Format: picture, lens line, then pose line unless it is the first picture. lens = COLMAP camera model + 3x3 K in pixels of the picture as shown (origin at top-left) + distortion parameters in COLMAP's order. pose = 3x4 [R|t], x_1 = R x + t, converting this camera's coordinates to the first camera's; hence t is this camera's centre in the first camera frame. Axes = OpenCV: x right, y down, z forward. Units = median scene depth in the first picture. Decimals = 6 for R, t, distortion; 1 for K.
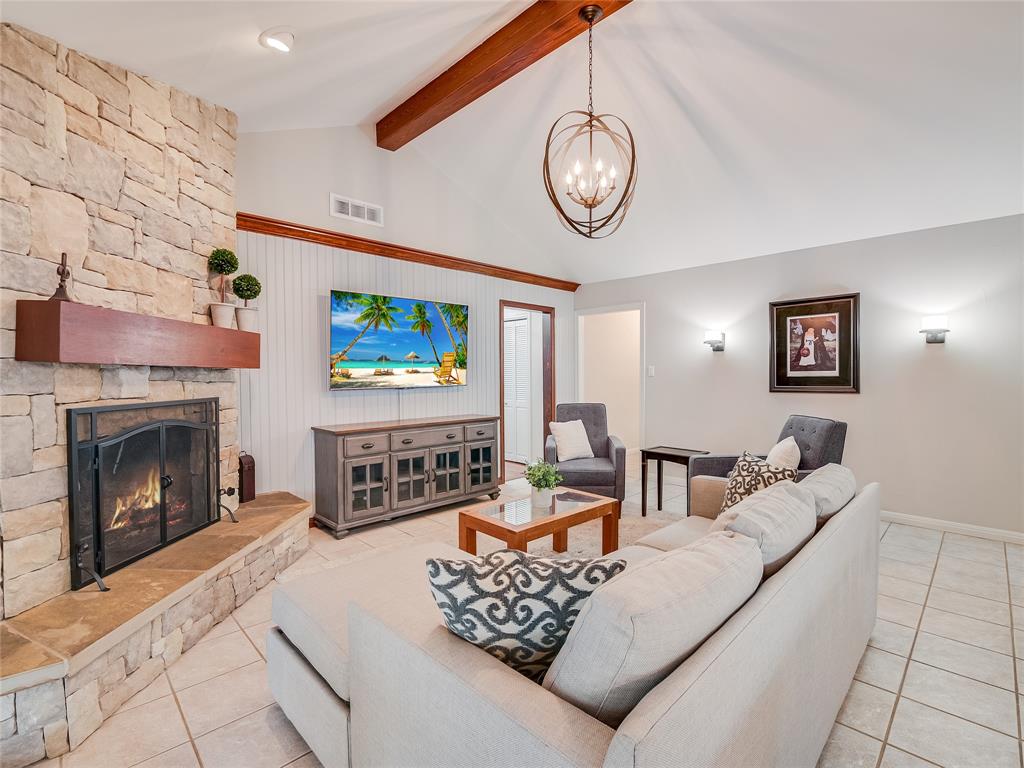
lens RADIAL K [[480.1, 0, 512.0], [0, 480.1, 384.0], [0, 0, 1]] dist [0.000748, -0.000175]
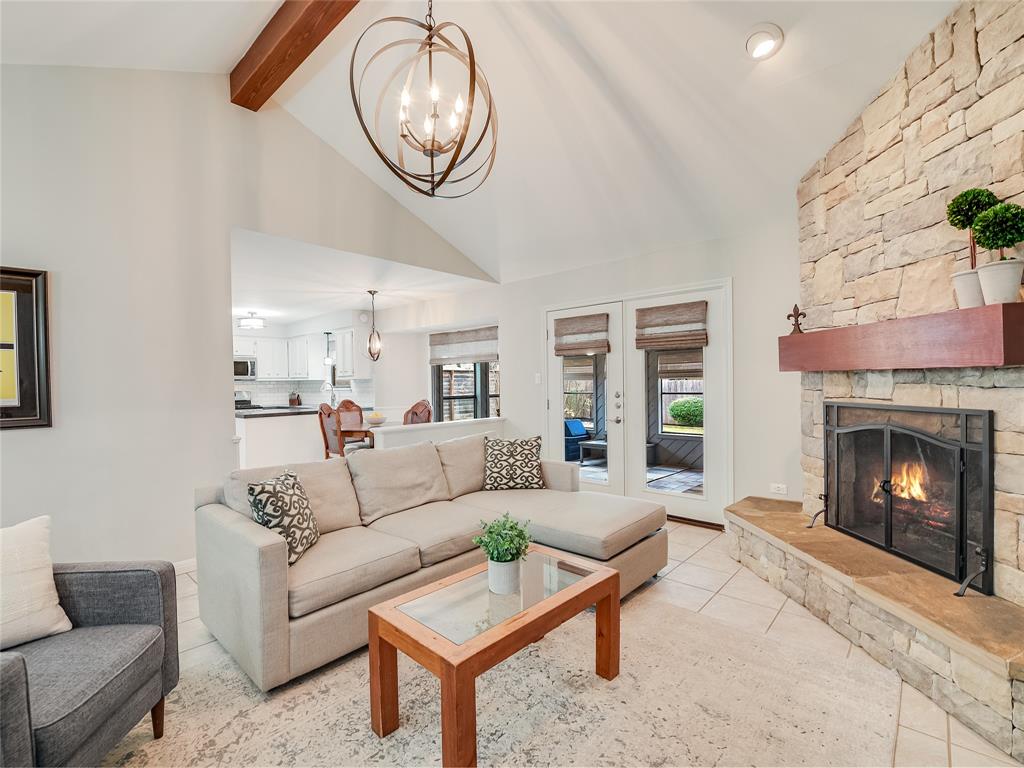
lens RADIAL K [[463.6, 0, 515.5], [0, 463.6, 390.4], [0, 0, 1]] dist [-0.000963, -0.009401]
pose [[-0.997315, 0.017197, -0.071186, 0.062578], [0.014484, 0.999156, 0.038450, -0.024614], [0.071787, 0.037315, -0.996722, 1.152892]]
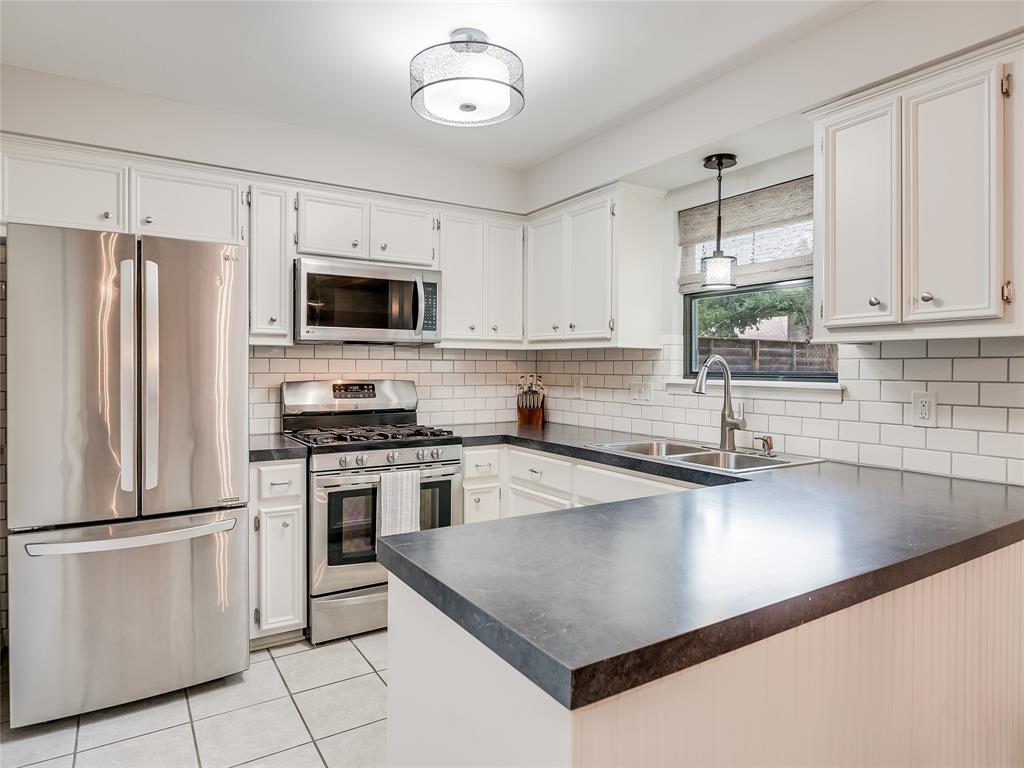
lens RADIAL K [[613.8, 0, 512.2], [0, 613.8, 375.1], [0, 0, 1]] dist [-0.000466, -0.001514]
pose [[-0.980820, -0.008566, 0.194727, 0.791468], [-0.001783, 0.999386, 0.034981, 0.002853], [-0.194907, 0.033963, -0.980234, -0.166895]]
